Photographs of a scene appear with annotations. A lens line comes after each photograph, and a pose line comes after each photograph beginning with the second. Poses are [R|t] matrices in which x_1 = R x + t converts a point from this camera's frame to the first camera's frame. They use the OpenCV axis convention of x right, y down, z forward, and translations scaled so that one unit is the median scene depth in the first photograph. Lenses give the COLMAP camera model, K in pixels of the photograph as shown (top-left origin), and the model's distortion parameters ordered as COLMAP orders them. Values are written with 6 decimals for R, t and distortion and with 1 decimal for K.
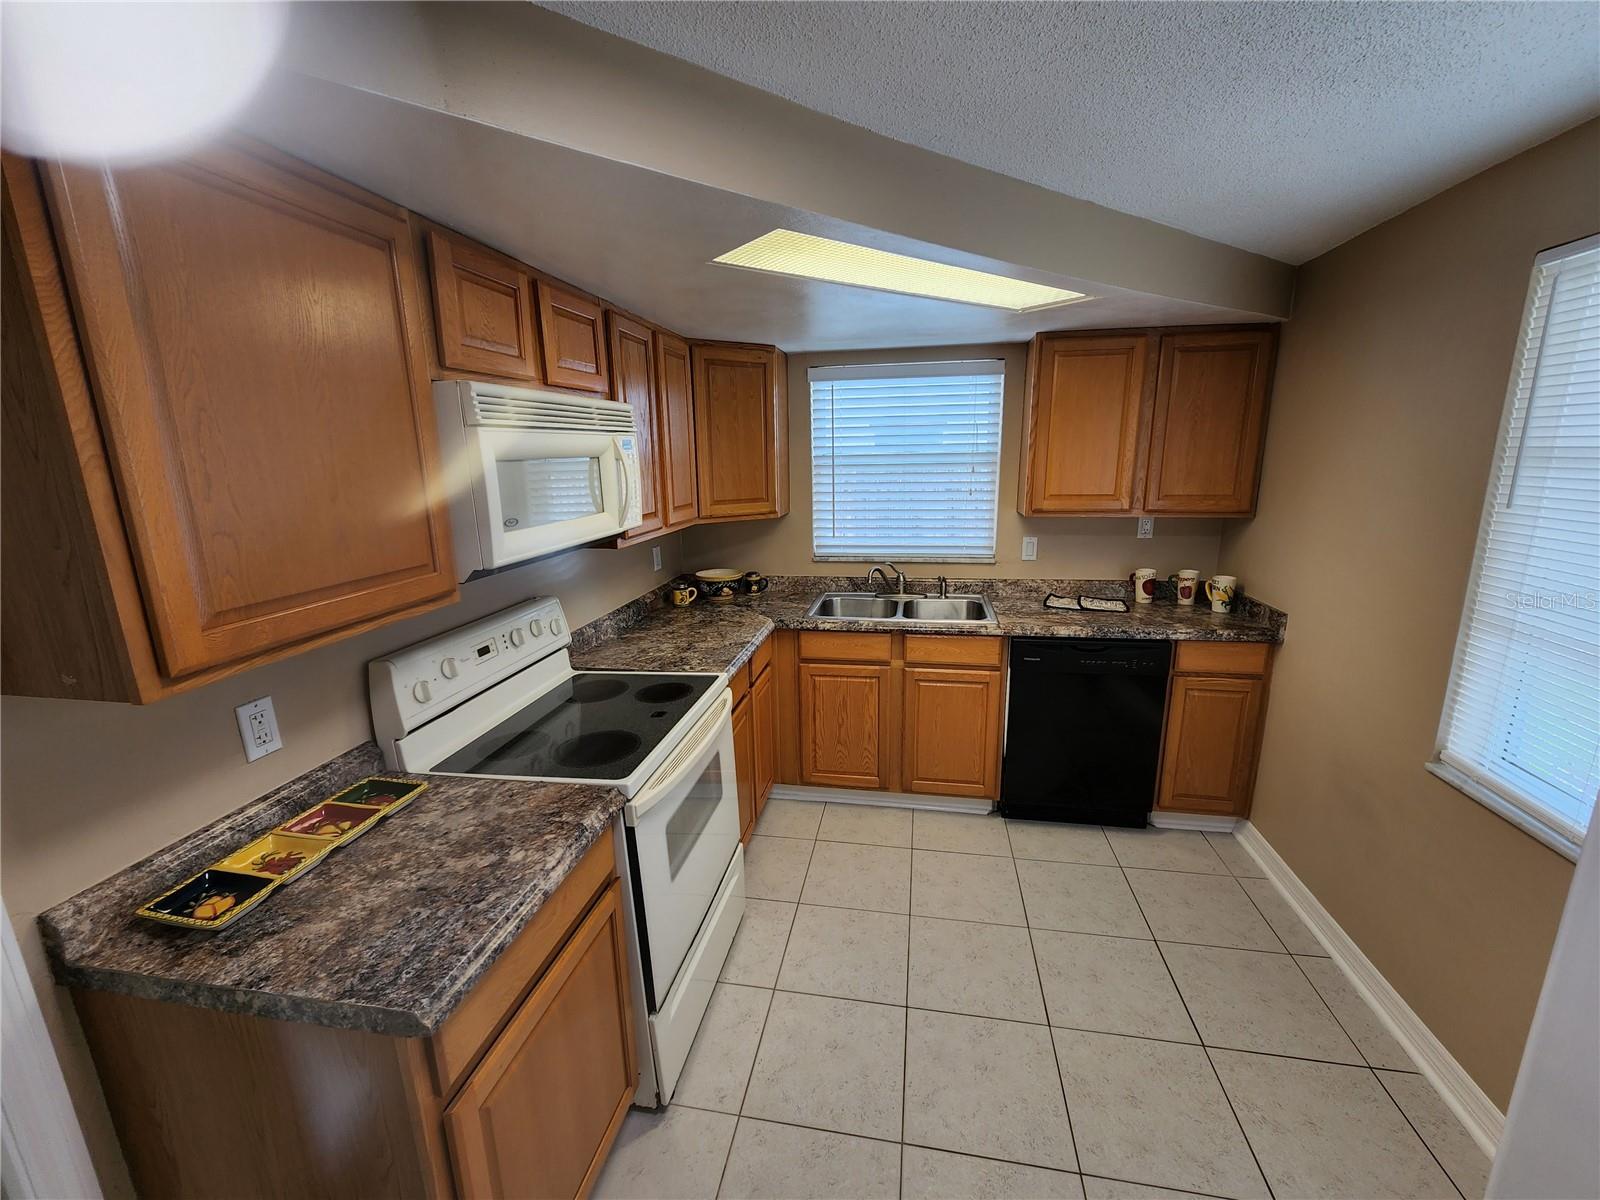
lens RADIAL K [[658.0, 0, 803.2], [0, 658.0, 601.1], [0, 0, 1]] dist [-0.002937, -0.000143]
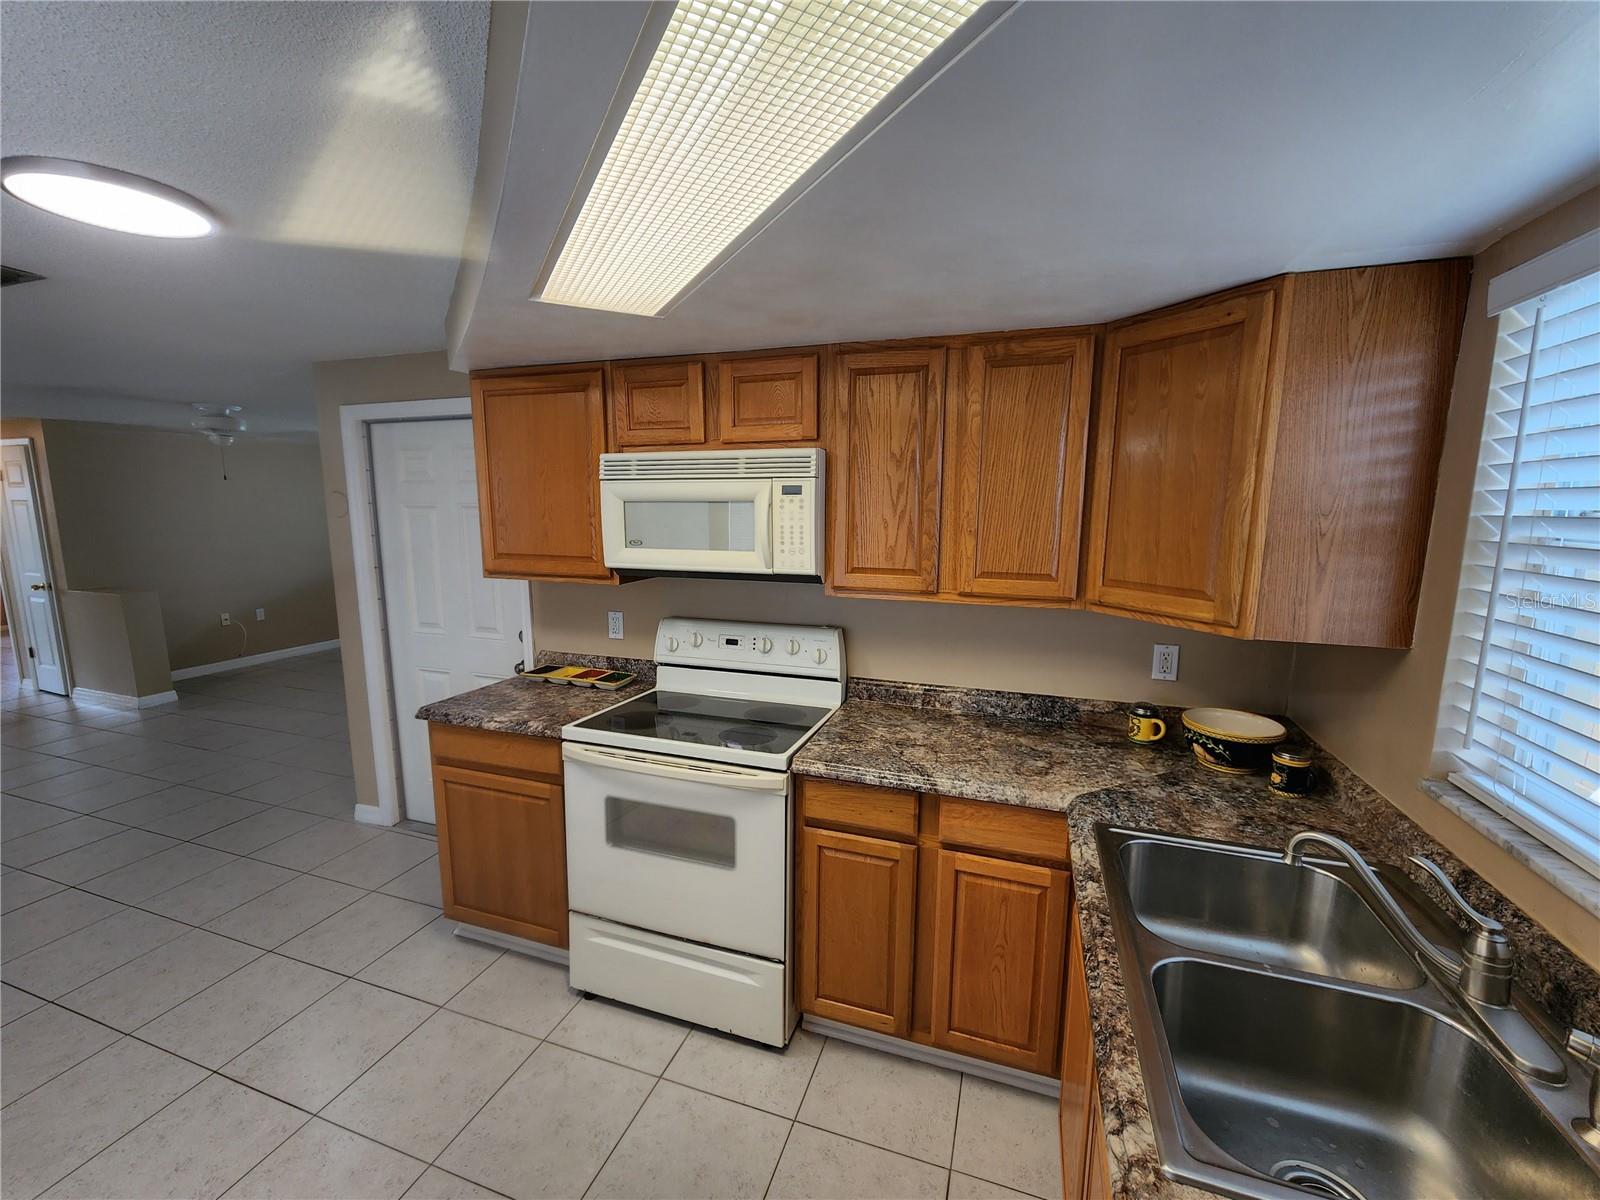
lens RADIAL K [[658.0, 0, 801.0], [0, 658.0, 605.4], [0, 0, 1]] dist [-0.002937, -0.000143]
pose [[-0.150424, 0.168099, -0.974225, 0.786248], [-0.222668, 0.954357, 0.199052, -0.292367], [0.963220, 0.246871, -0.106128, 1.247545]]
